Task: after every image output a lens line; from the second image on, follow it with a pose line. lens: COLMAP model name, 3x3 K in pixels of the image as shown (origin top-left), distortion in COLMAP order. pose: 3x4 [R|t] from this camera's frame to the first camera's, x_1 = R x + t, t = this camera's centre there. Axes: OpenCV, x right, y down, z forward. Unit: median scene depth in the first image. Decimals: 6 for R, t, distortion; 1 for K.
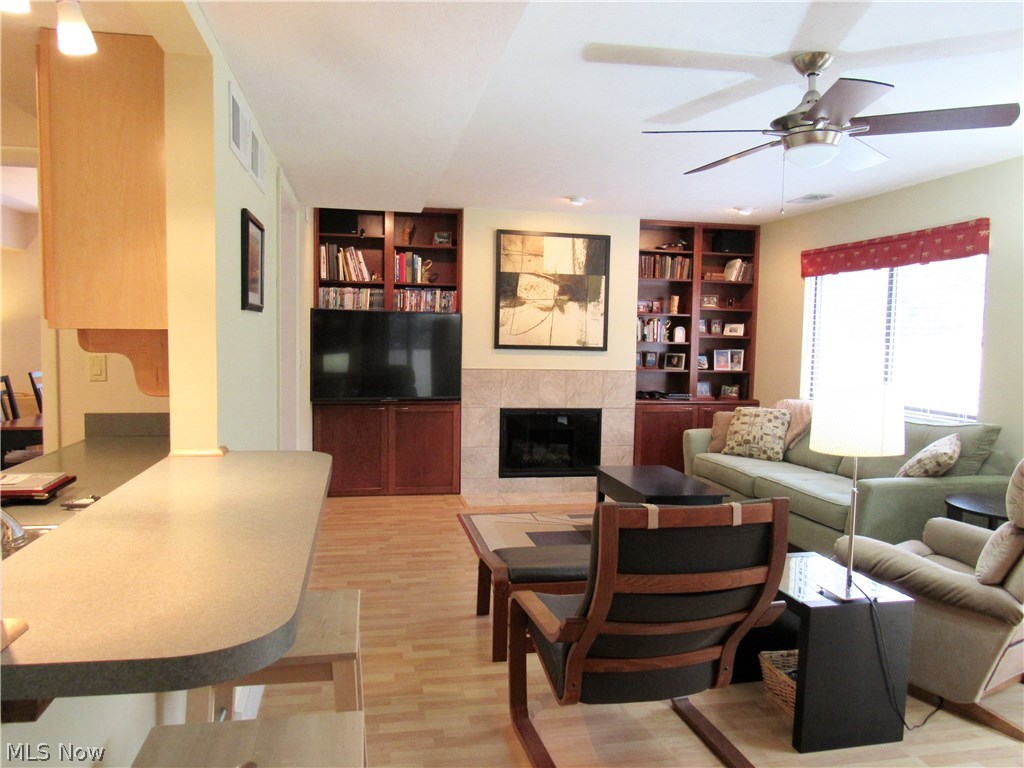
lens RADIAL K [[731.0, 0, 512.0], [0, 731.0, 384.0], [0, 0, 1]] dist [-0.024233, -0.002070]
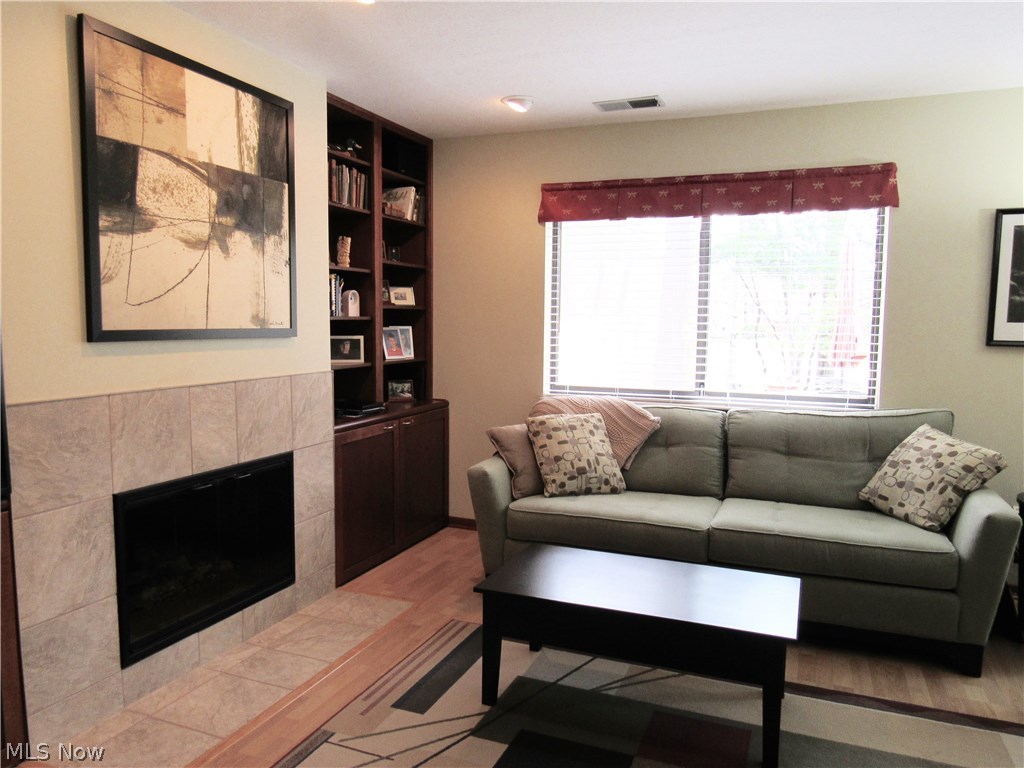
lens RADIAL K [[731.0, 0, 512.0], [0, 731.0, 384.0], [0, 0, 1]] dist [-0.024233, -0.002070]
pose [[0.561384, -0.090599, 0.822581, -0.207453], [0.056270, 0.995868, 0.071282, -0.041006], [-0.825640, 0.006270, 0.564163, 0.610791]]
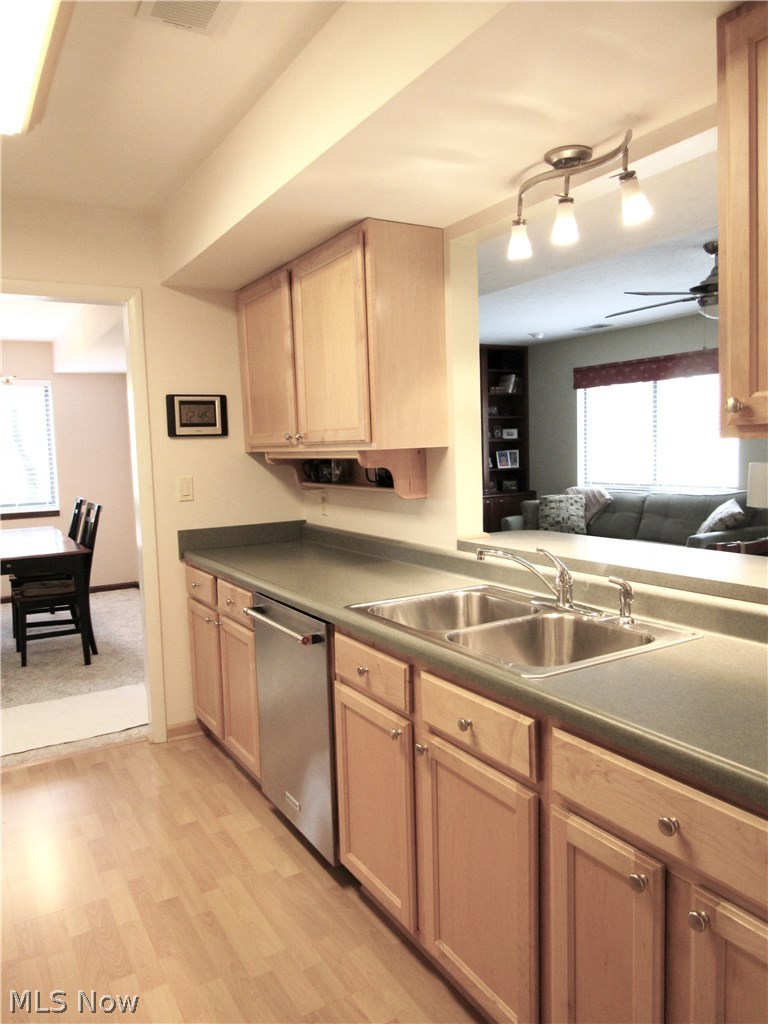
lens RADIAL K [[731.0, 0, 384.0], [0, 731.0, 512.0], [0, 0, 1]] dist [-0.024233, -0.002070]
pose [[0.944203, -0.076933, 0.320254, -0.317561], [0.069481, 0.996981, 0.034649, -0.002413], [-0.321953, -0.010464, 0.946698, -0.077185]]
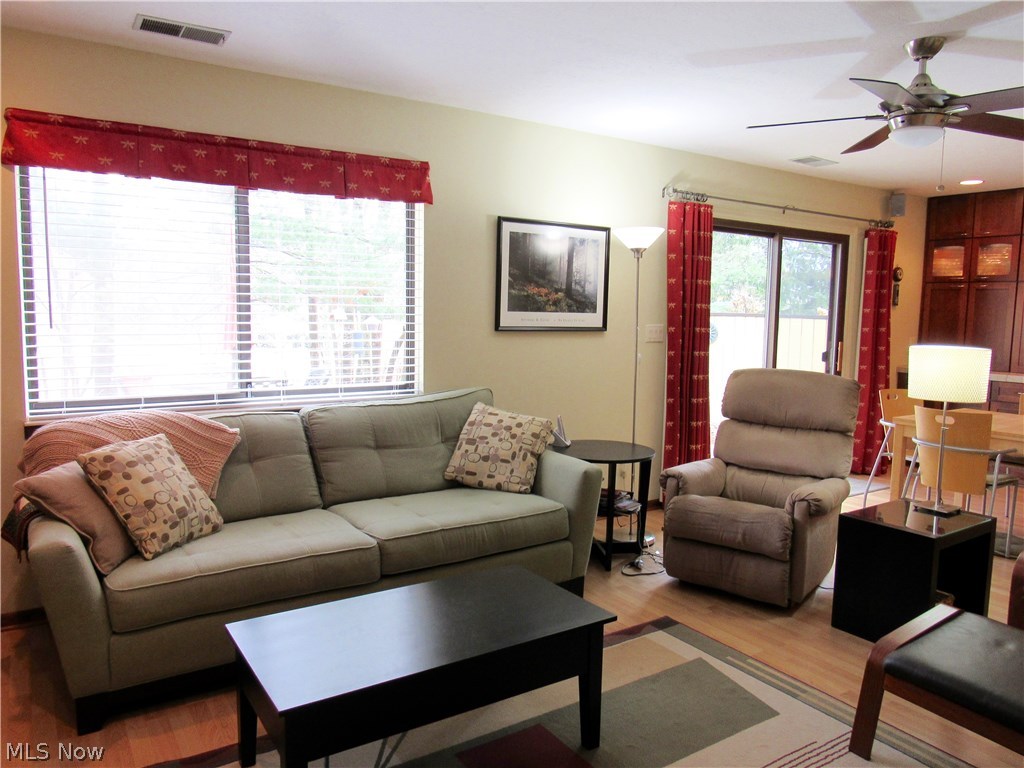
lens RADIAL K [[731.0, 0, 512.0], [0, 731.0, 384.0], [0, 0, 1]] dist [-0.024233, -0.002070]
pose [[-0.367107, -0.119884, 0.922421, -0.167739], [0.038664, 0.988836, 0.143903, -0.057987], [-0.929375, 0.088492, -0.358374, 0.854727]]
